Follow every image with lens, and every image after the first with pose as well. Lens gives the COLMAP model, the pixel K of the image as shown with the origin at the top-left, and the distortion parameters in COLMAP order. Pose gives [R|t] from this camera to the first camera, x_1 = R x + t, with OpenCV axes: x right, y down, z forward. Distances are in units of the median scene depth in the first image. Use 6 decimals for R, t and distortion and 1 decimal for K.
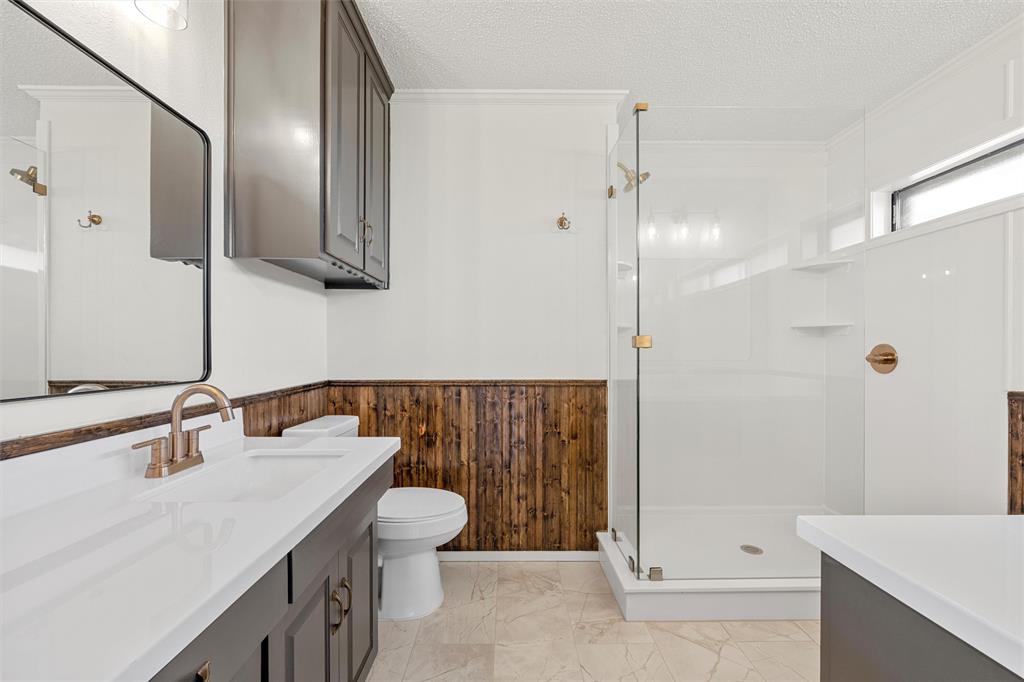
lens RADIAL K [[416.4, 0, 512.3], [0, 416.4, 347.1], [0, 0, 1]] dist [0.002131, -0.000138]
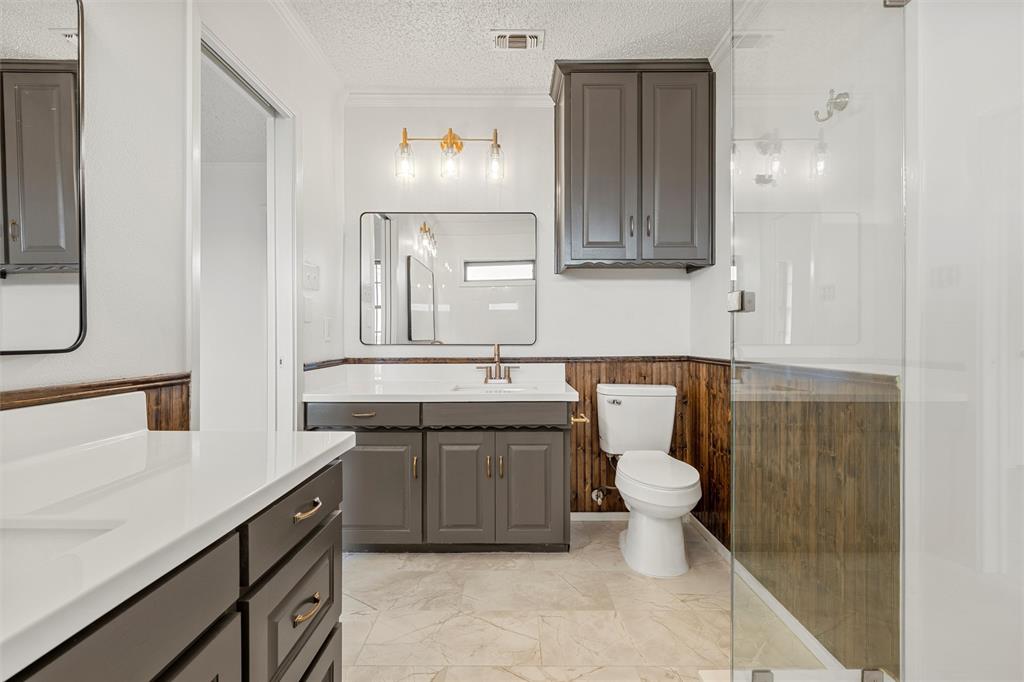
lens RADIAL K [[463.3, 0, 512.9], [0, 463.3, 341.0], [0, 0, 1]] dist [-0.000478, -0.000041]
pose [[-0.010457, 0.004528, -0.999935, 0.784431], [0.003650, 0.999983, 0.004490, 0.031642], [0.999939, -0.003603, -0.010474, 0.545458]]
